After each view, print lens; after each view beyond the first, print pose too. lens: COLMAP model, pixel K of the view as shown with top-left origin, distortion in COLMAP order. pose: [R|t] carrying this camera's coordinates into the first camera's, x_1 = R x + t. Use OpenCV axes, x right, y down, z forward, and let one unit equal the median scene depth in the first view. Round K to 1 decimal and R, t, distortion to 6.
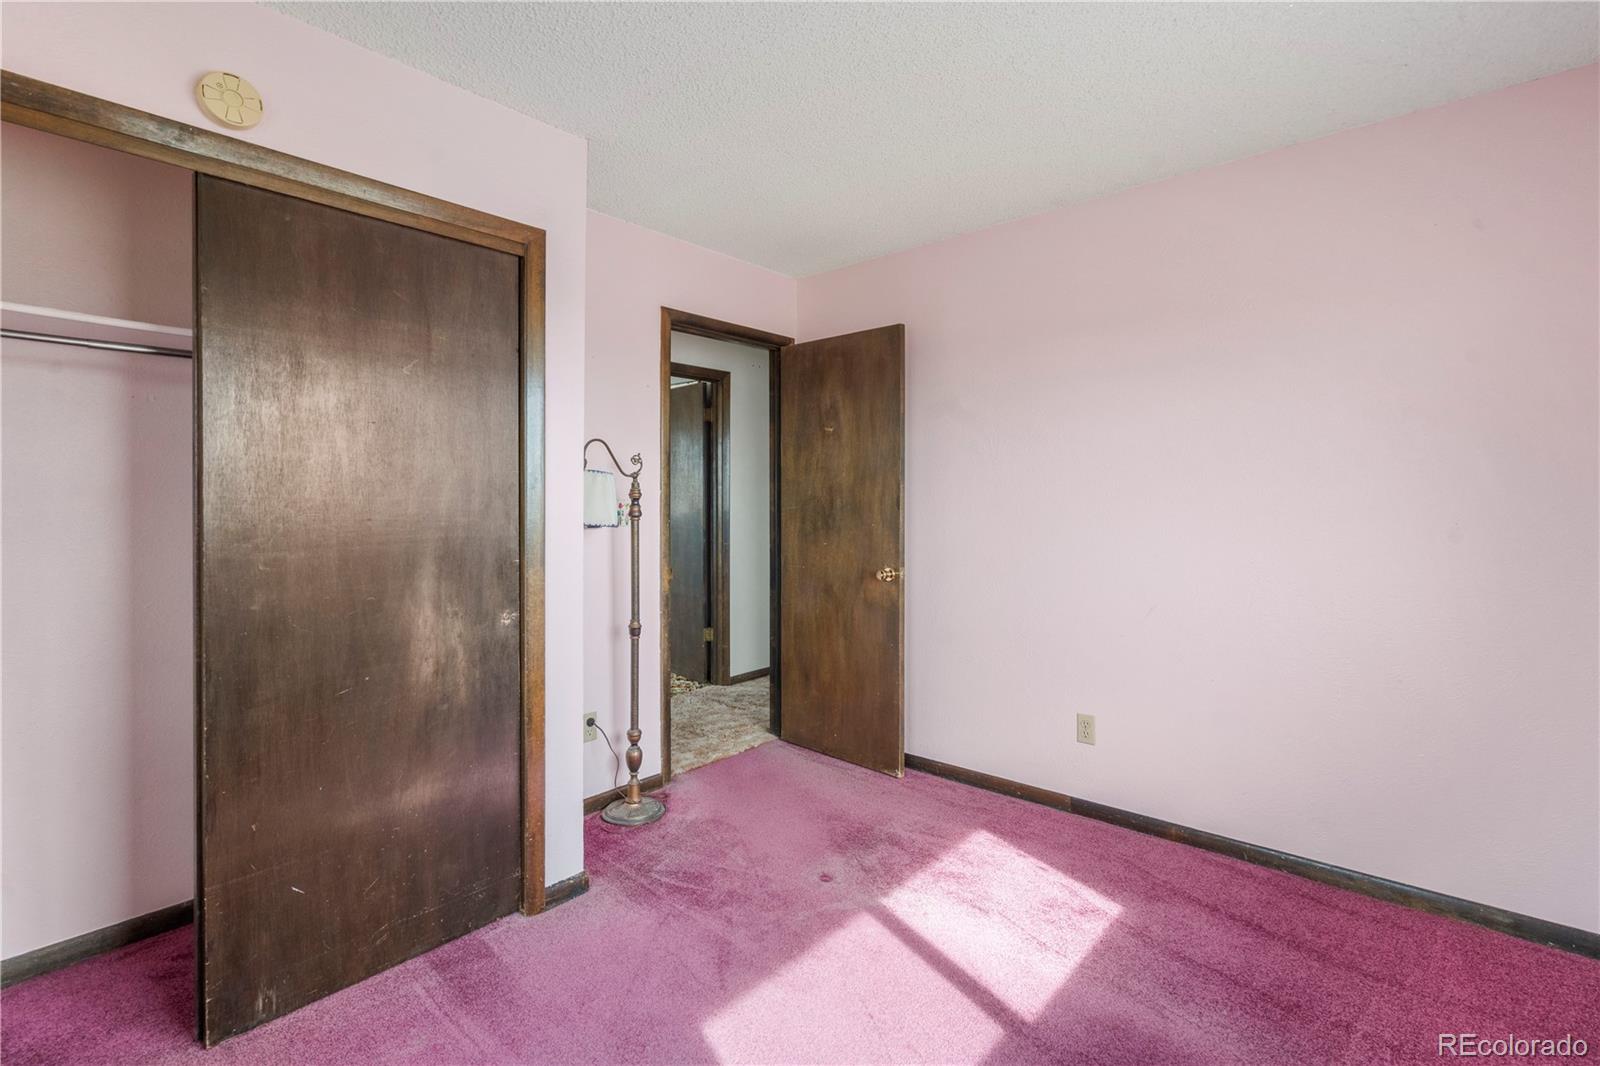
lens RADIAL K [[722.7, 0, 794.9], [0, 722.7, 497.3], [0, 0, 1]] dist [-0.006954, 0.000941]
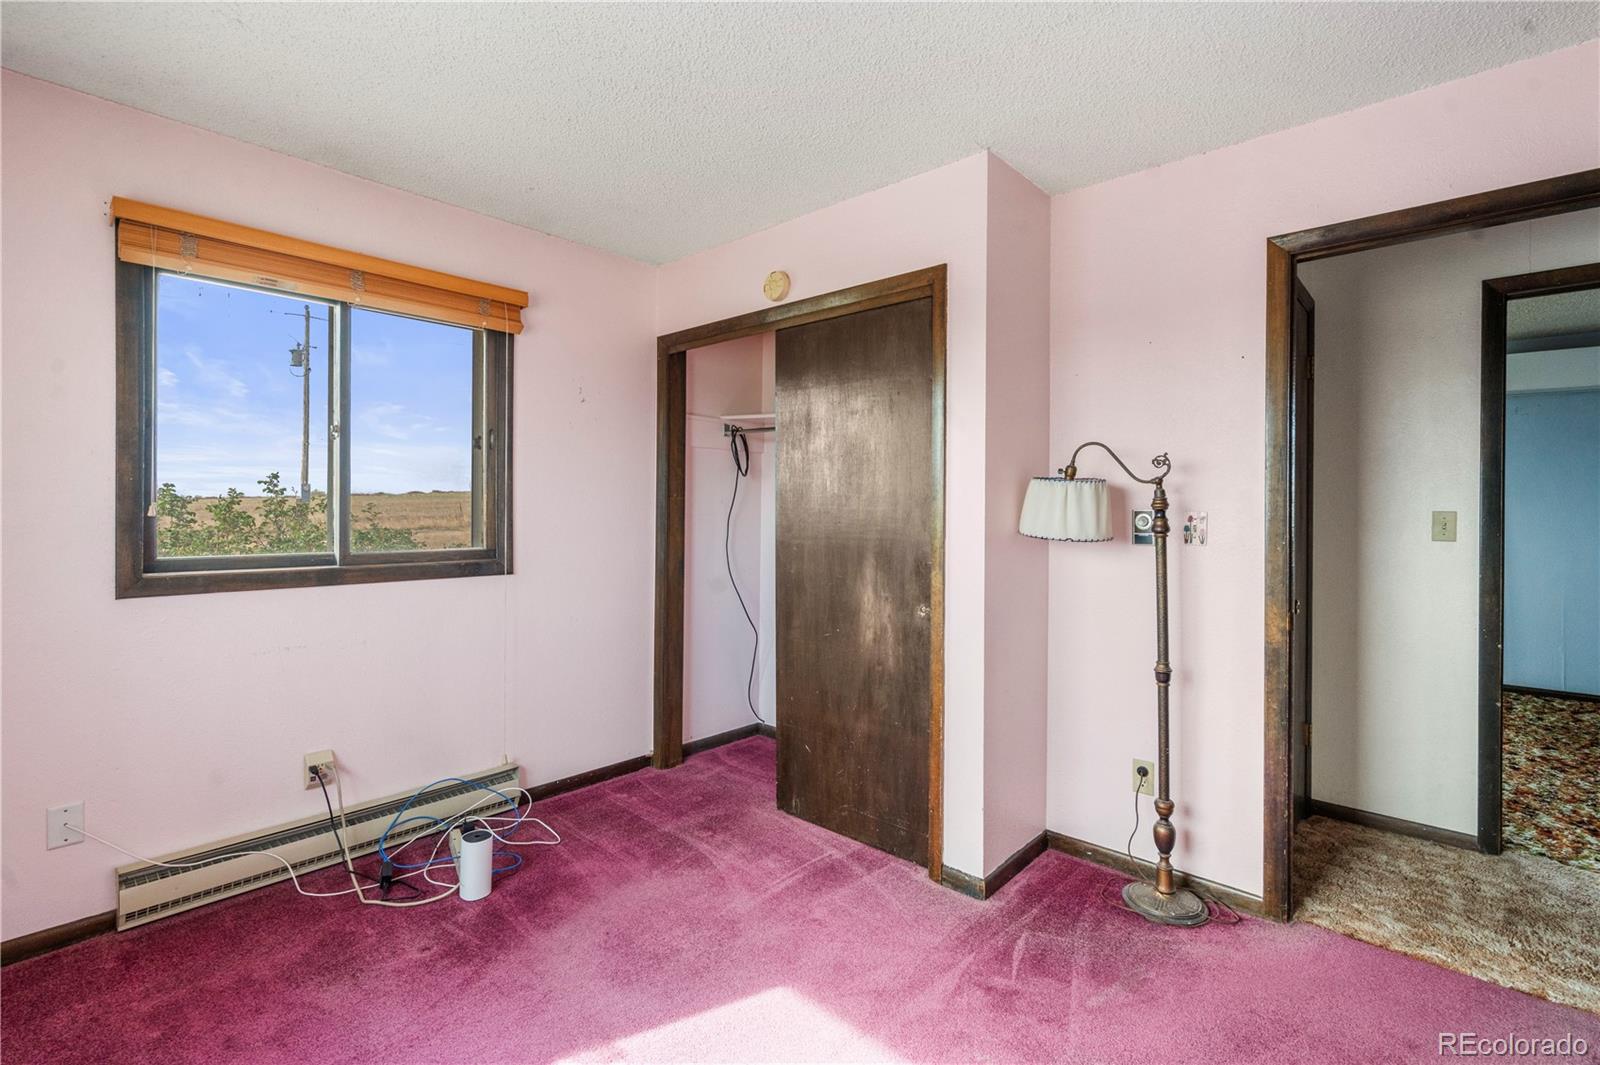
lens RADIAL K [[722.7, 0, 793.8], [0, 722.7, 505.2], [0, 0, 1]] dist [-0.006954, 0.000941]
pose [[-0.007192, 0.003433, -0.999968, 0.806619], [-0.001309, 0.999993, 0.003443, -0.008155], [0.999973, 0.001333, -0.007188, 0.838758]]
